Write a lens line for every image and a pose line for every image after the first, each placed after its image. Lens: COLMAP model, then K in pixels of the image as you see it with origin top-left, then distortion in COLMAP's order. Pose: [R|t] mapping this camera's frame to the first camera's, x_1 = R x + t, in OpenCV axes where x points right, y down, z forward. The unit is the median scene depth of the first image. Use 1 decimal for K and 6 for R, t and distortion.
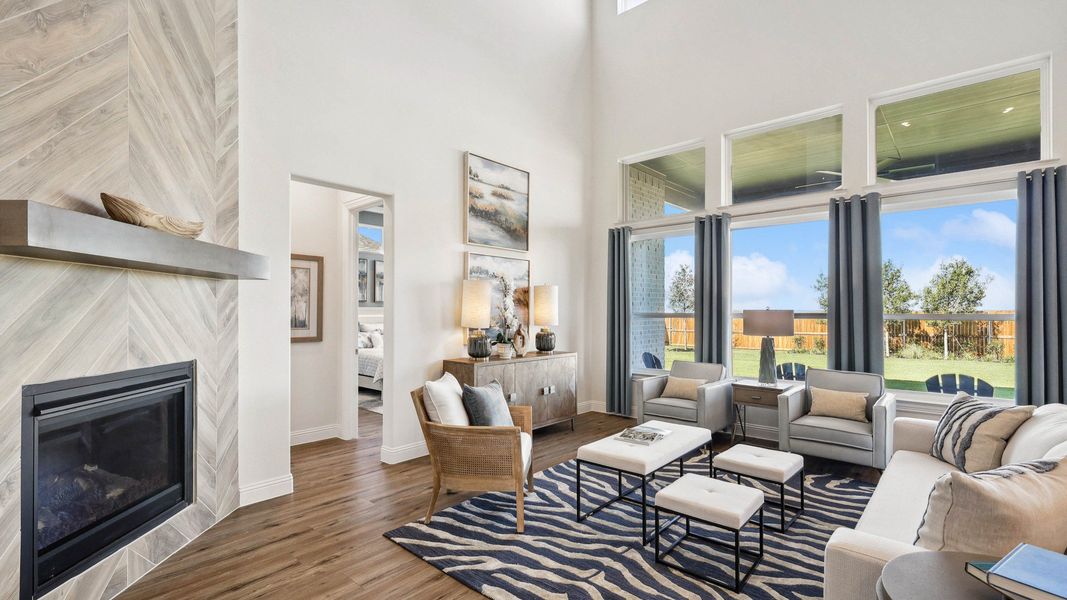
lens RADIAL K [[474.0, 0, 533.8], [0, 474.0, 307.8], [0, 0, 1]] dist [0.005171, -0.000304]
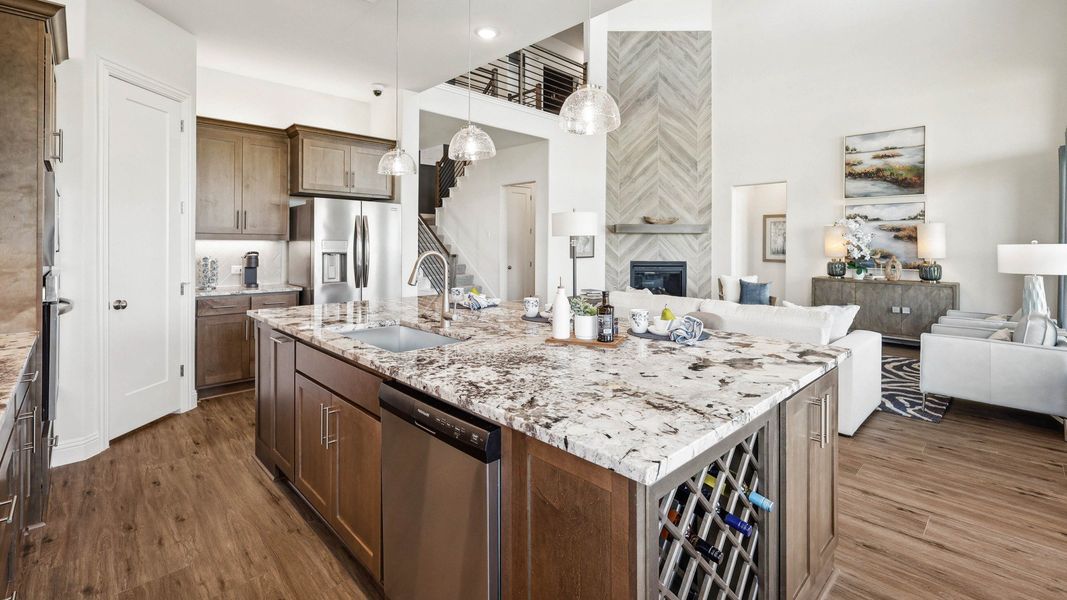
lens RADIAL K [[474.0, 0, 532.1], [0, 474.0, 263.0], [0, 0, 1]] dist [0.005171, -0.000304]
pose [[-0.078015, 0.035237, -0.996329, 1.382693], [0.001942, 0.999379, 0.035193, 0.007416], [0.996950, 0.000810, -0.078035, 0.151123]]
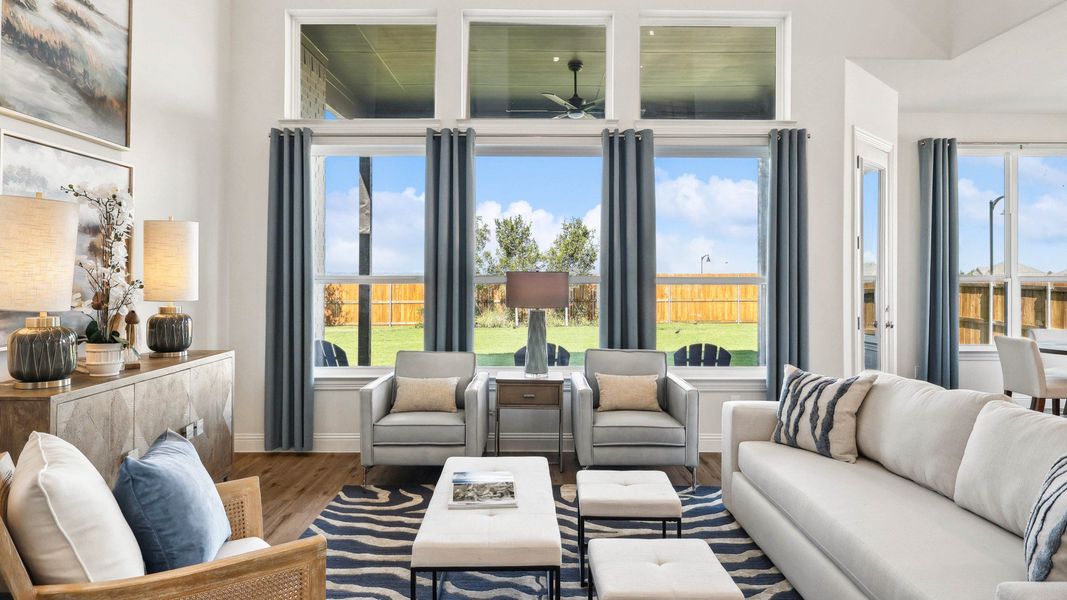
lens RADIAL K [[662.0, 0, 533.8], [0, 662.0, 277.4], [0, 0, 1]] dist [-0.004028, 0.002998]
pose [[0.745479, -0.000969, 0.666529, -0.172787], [-0.007439, 0.999925, 0.009774, 0.002894], [-0.666488, -0.012244, 0.745415, 0.248280]]
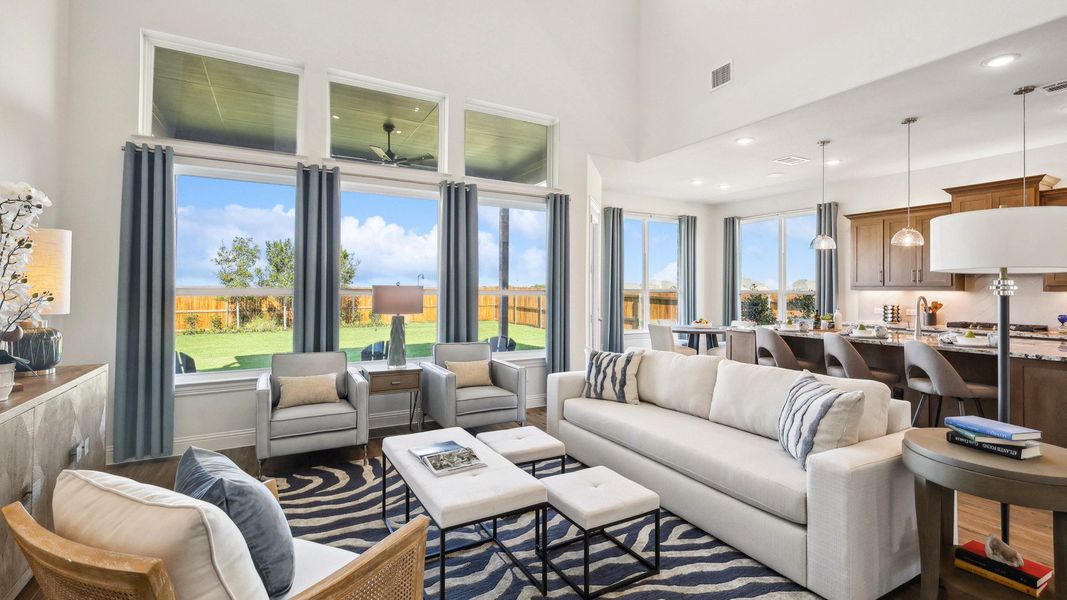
lens RADIAL K [[474.0, 0, 531.6], [0, 474.0, 286.2], [0, 0, 1]] dist [0.005171, -0.000304]
pose [[0.335865, 0.007762, 0.941878, -0.277802], [-0.013397, 0.999904, -0.003463, 0.004927], [-0.941815, -0.011456, 0.335937, 0.431280]]
